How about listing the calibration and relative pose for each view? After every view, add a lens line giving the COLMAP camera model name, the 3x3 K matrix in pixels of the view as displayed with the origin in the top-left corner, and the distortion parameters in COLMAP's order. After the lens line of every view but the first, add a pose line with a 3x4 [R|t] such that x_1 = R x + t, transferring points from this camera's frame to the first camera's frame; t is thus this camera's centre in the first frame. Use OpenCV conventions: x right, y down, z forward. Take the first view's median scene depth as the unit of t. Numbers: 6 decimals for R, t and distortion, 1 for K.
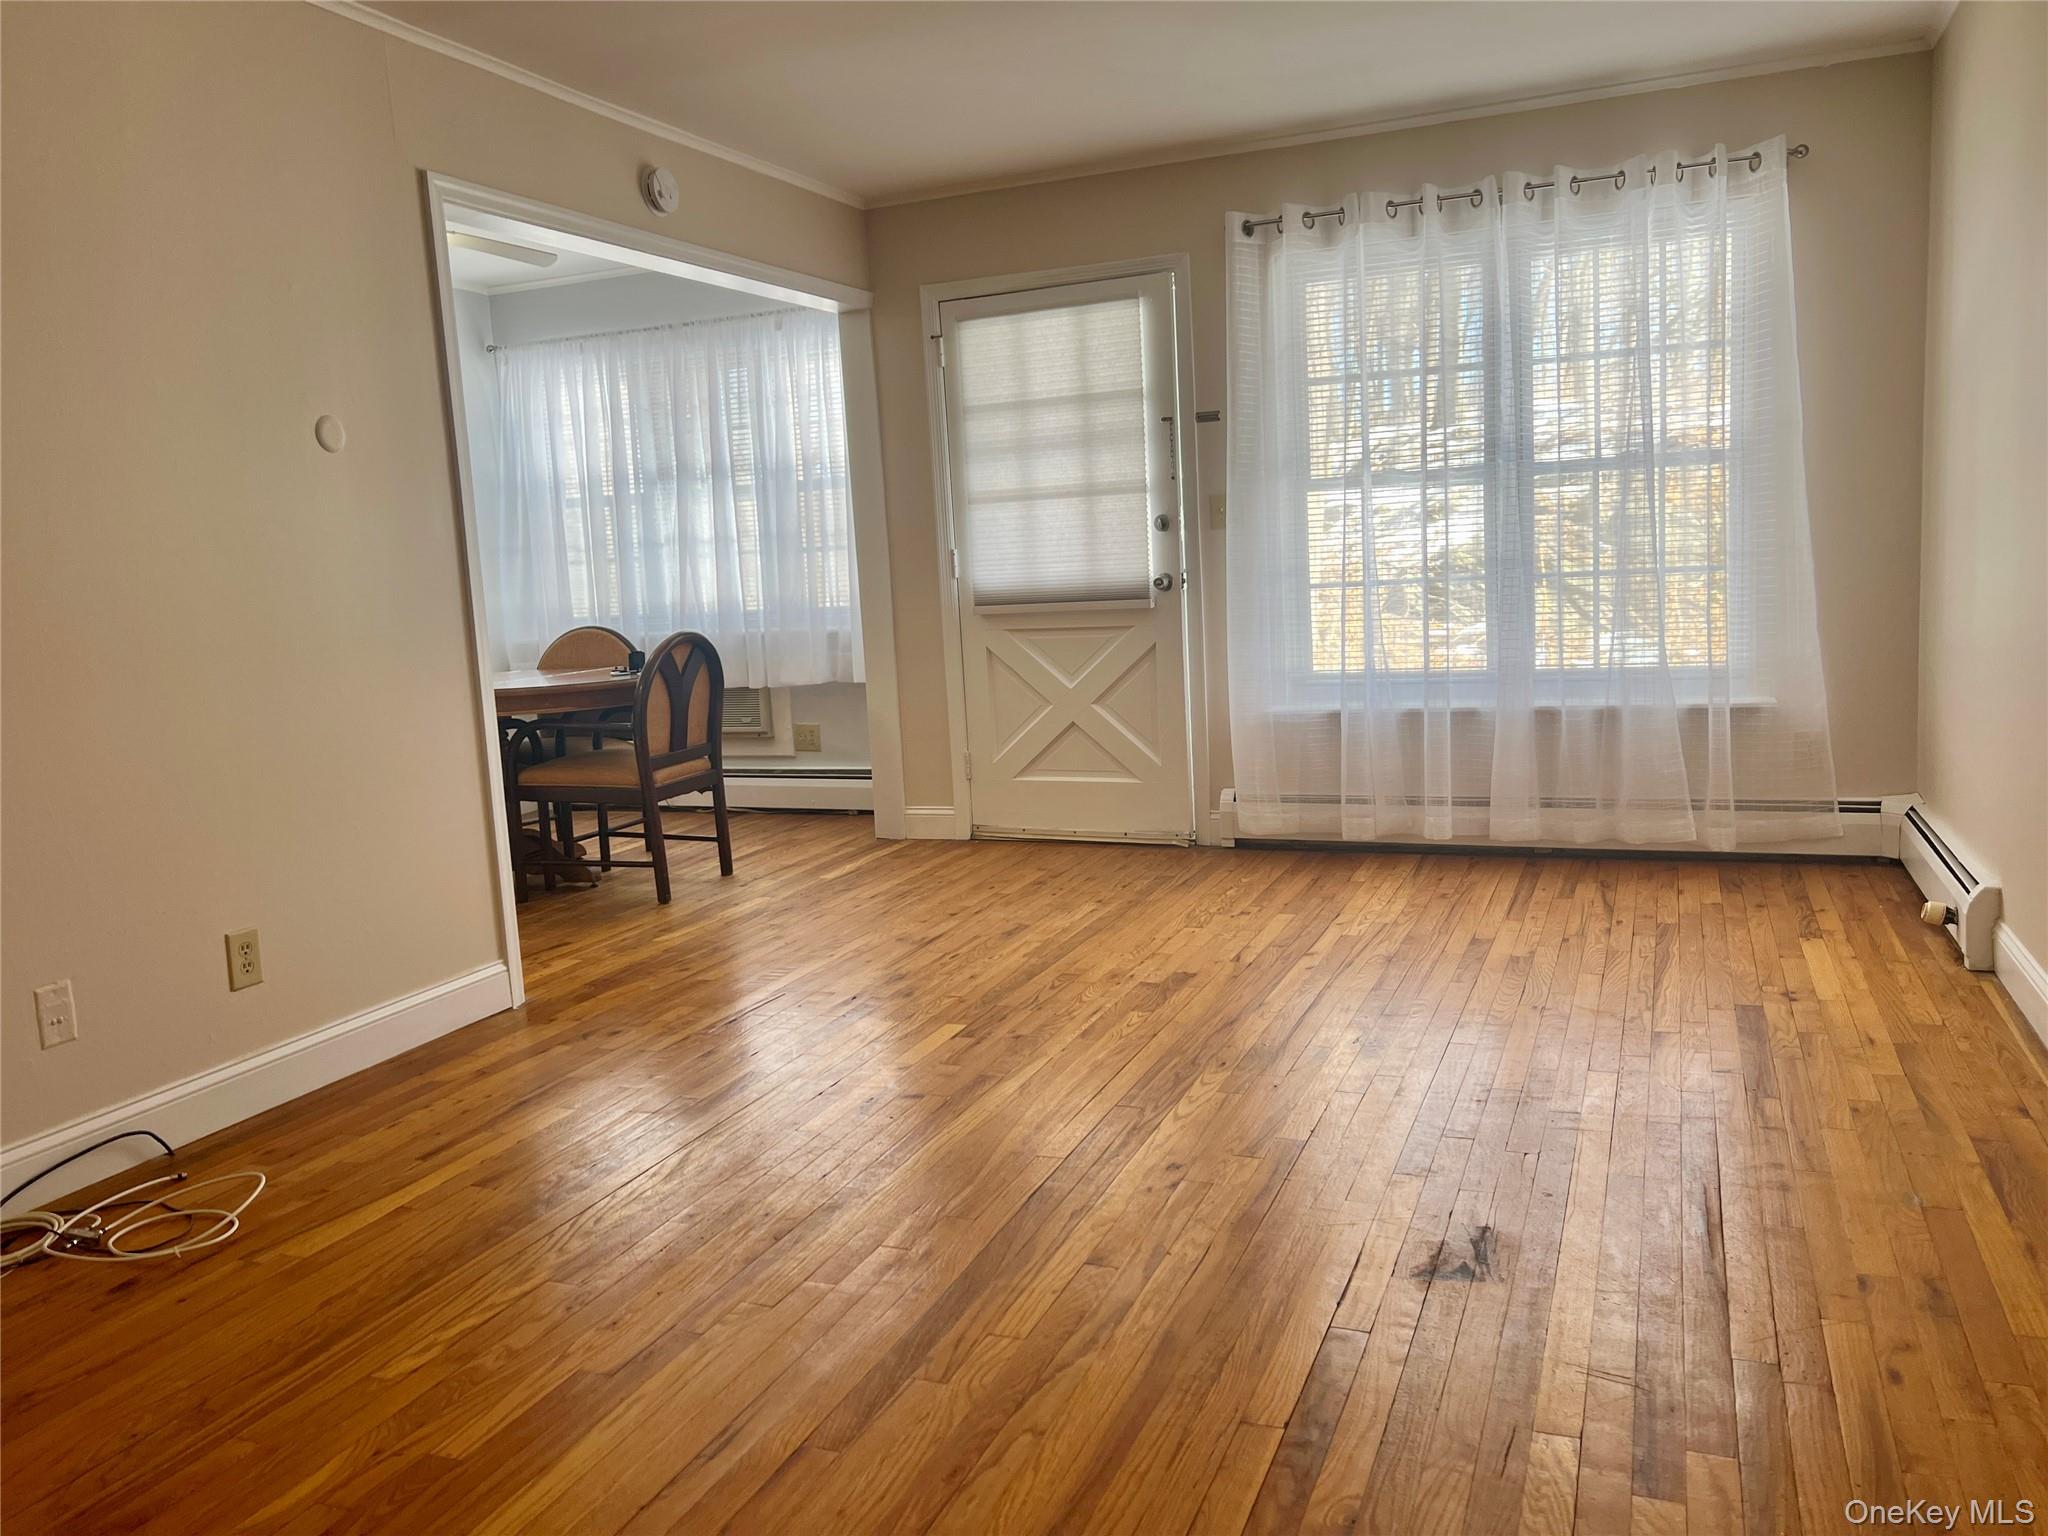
lens RADIAL K [[1541.7, 0, 1023.8], [0, 1541.7, 764.4], [0, 0, 1]] dist [0.046162, -0.043732]
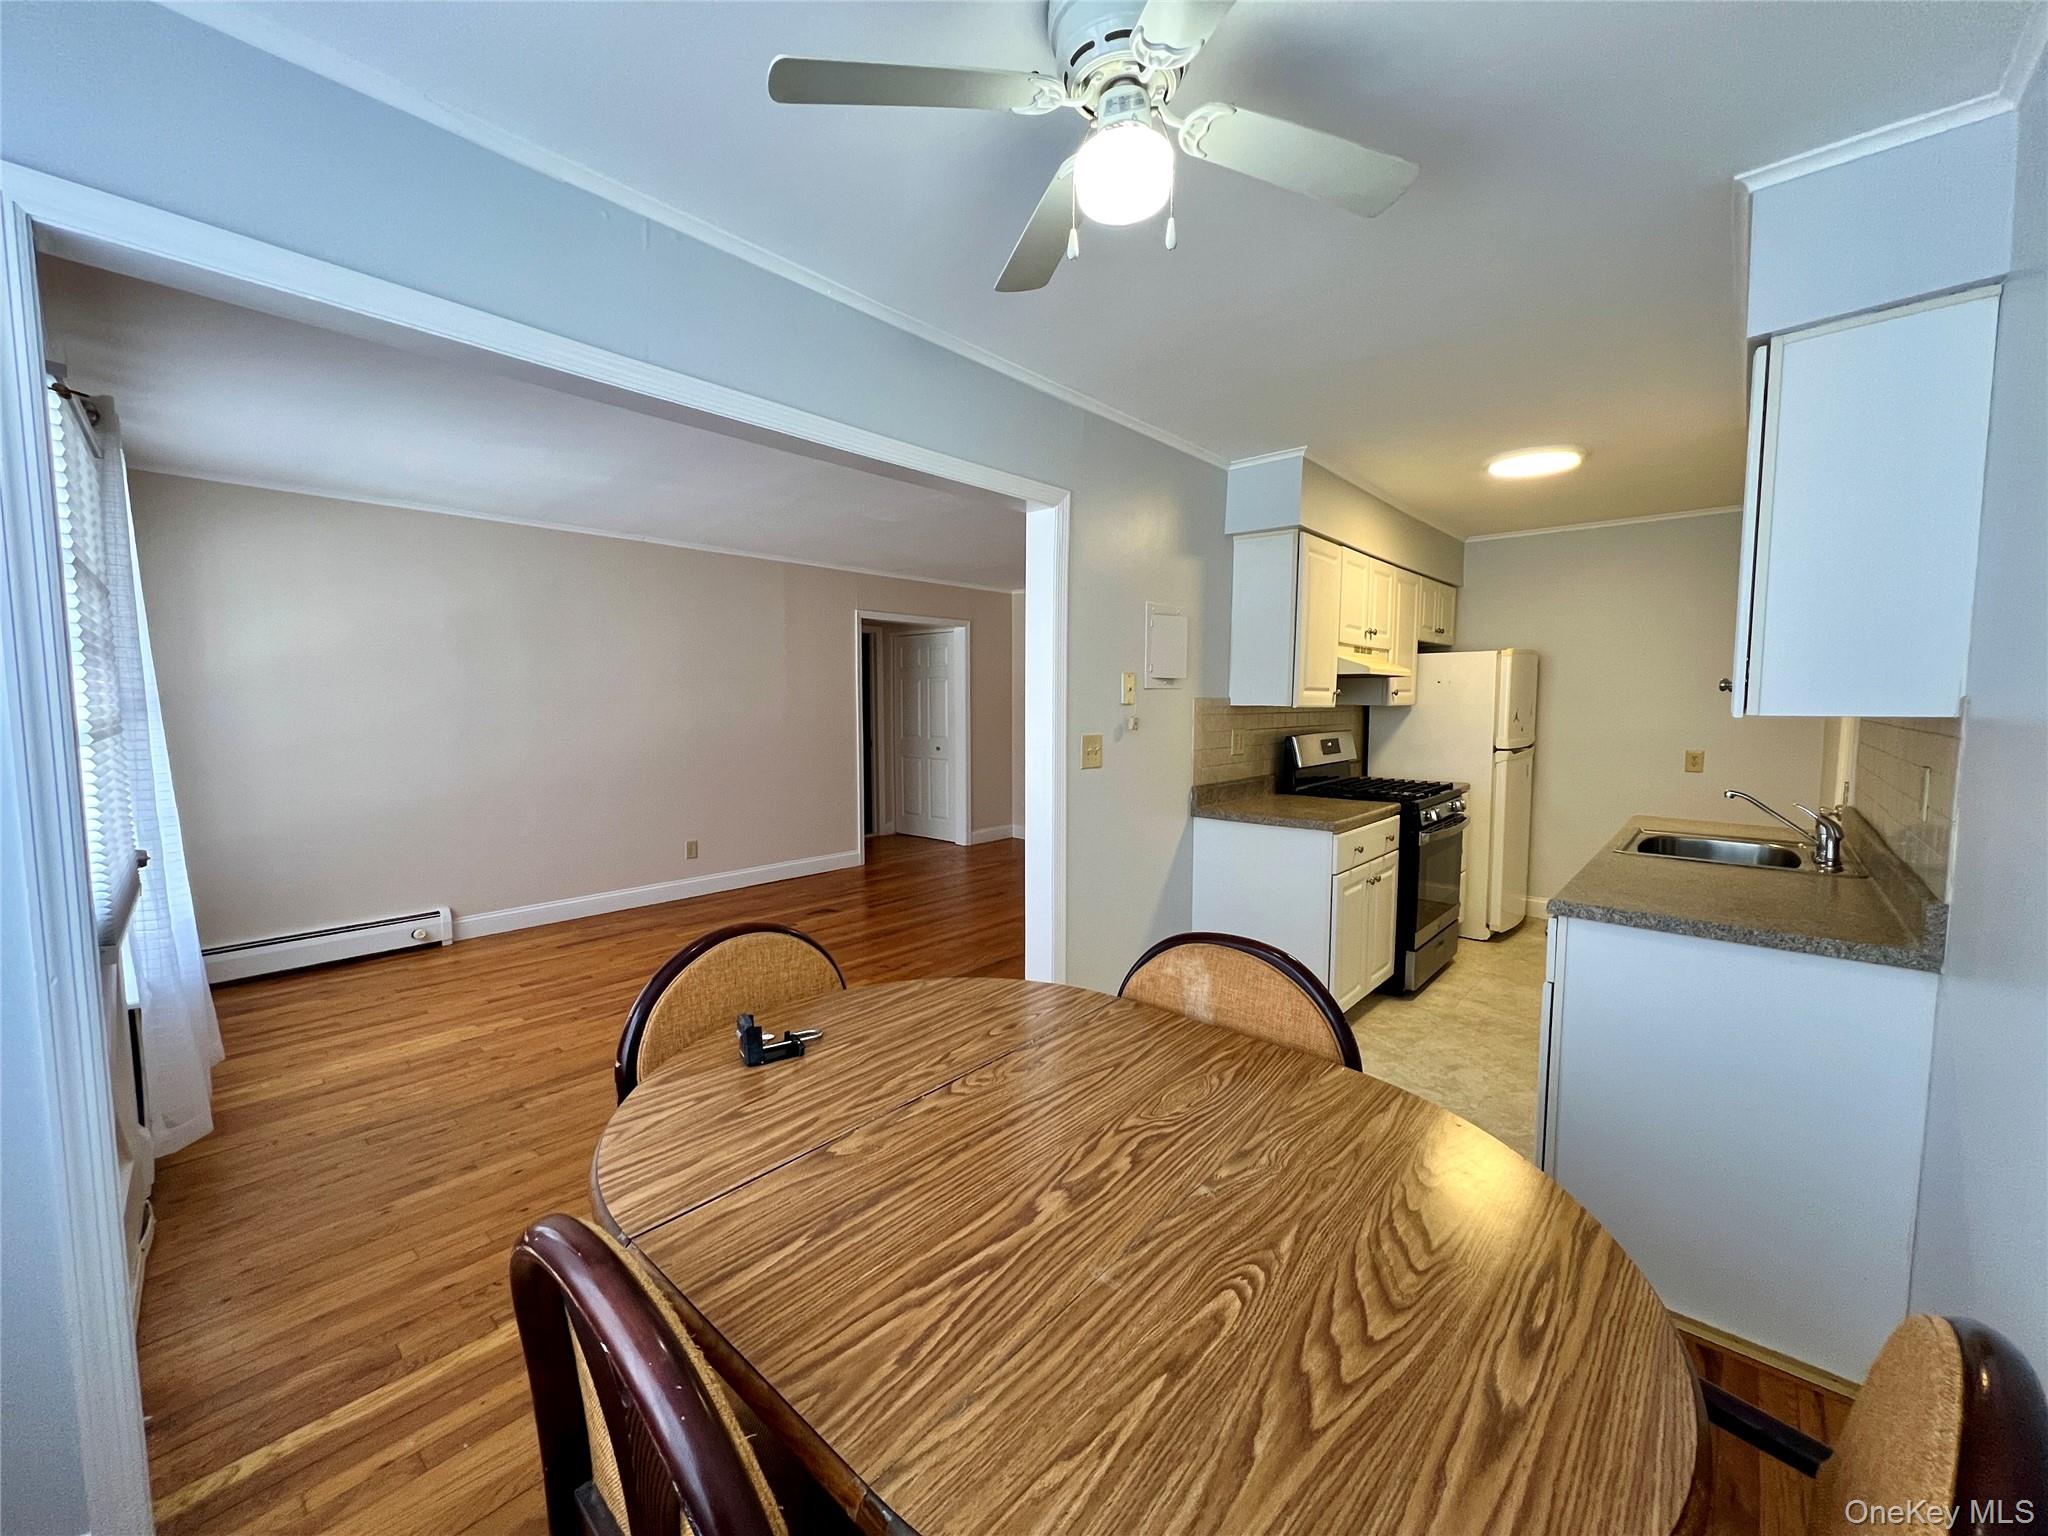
lens RADIAL K [[816.3, 0, 1024.1], [0, 816.3, 770.1], [0, 0, 1]] dist [-0.003377, 0.000682]
pose [[-0.944172, 0.022218, 0.328702, -0.639161], [0.092690, 0.975337, 0.200318, -0.298643], [-0.316145, 0.219602, -0.922945, 1.821051]]
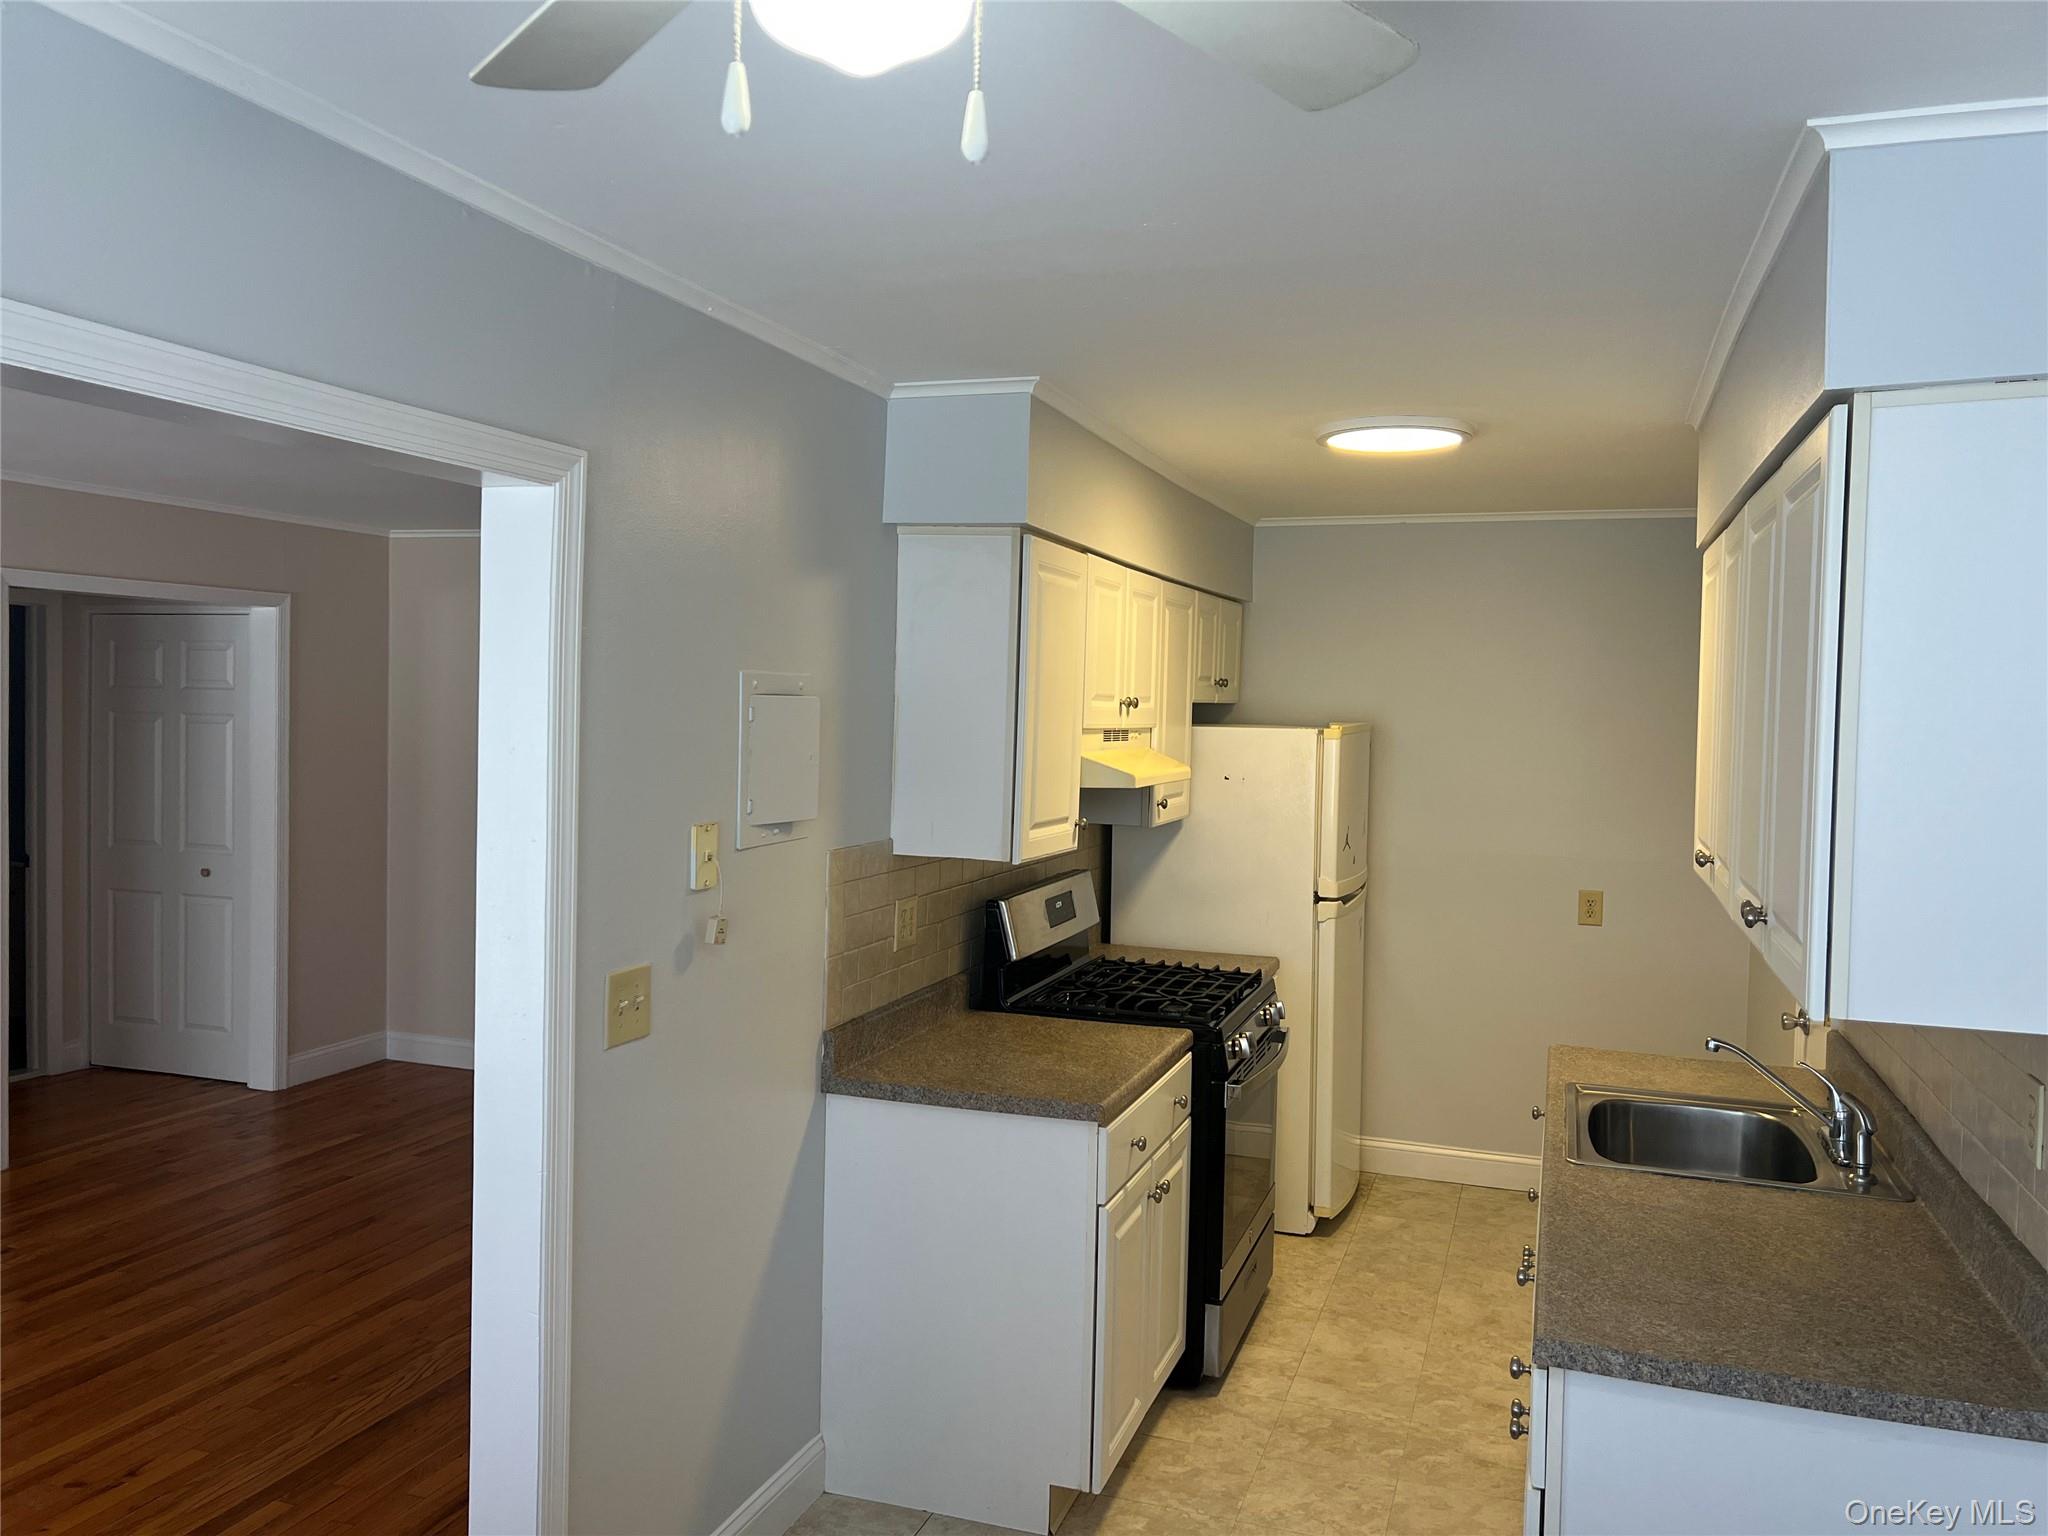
lens RADIAL K [[1541.7, 0, 1041.0], [0, 1541.7, 773.3], [0, 0, 1]] dist [0.046162, -0.043732]
pose [[-0.997412, 0.030198, -0.065250, -0.580368], [0.017552, 0.982333, 0.186318, -0.381335], [0.069724, 0.184690, -0.980320, 1.731392]]
